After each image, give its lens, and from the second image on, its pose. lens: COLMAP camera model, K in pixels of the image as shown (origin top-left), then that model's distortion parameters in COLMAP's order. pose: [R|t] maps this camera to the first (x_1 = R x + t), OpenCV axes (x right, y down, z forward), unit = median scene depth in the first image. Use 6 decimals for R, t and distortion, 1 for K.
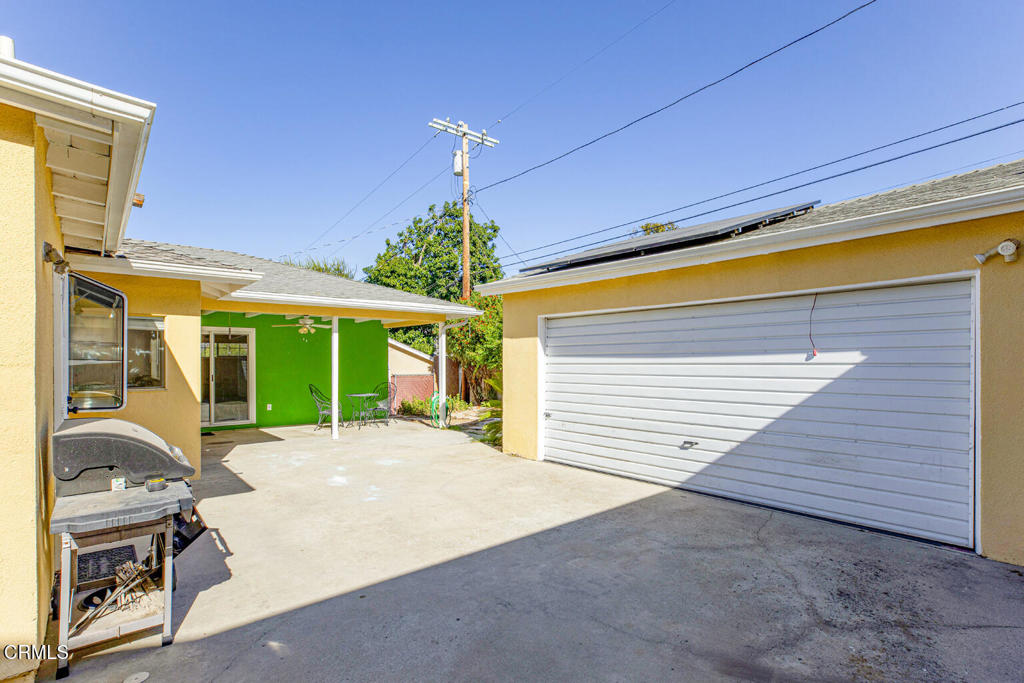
lens RADIAL K [[481.7, 0, 511.8], [0, 481.7, 361.2], [0, 0, 1]] dist [0.000562, -0.000015]
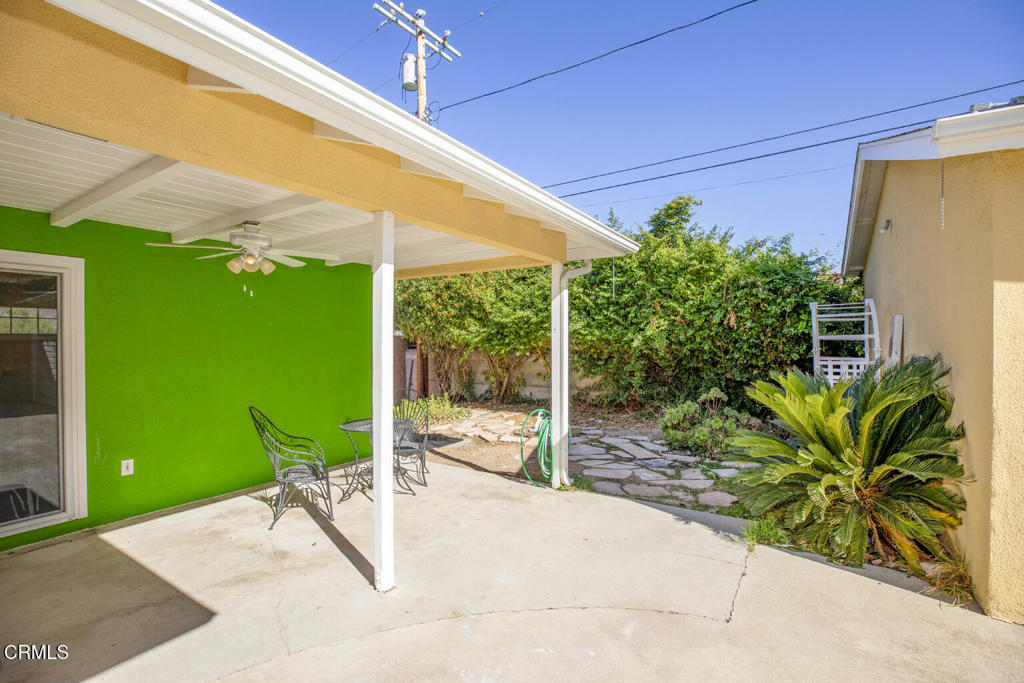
lens RADIAL K [[457.5, 0, 512.0], [0, 457.5, 341.5], [0, 0, 1]] dist [-0.021808, 0.000440]
pose [[0.957798, -0.001493, 0.287437, -0.186891], [0.000335, 0.999992, 0.004079, -0.003932], [-0.287441, -0.003811, 0.957791, 0.340121]]
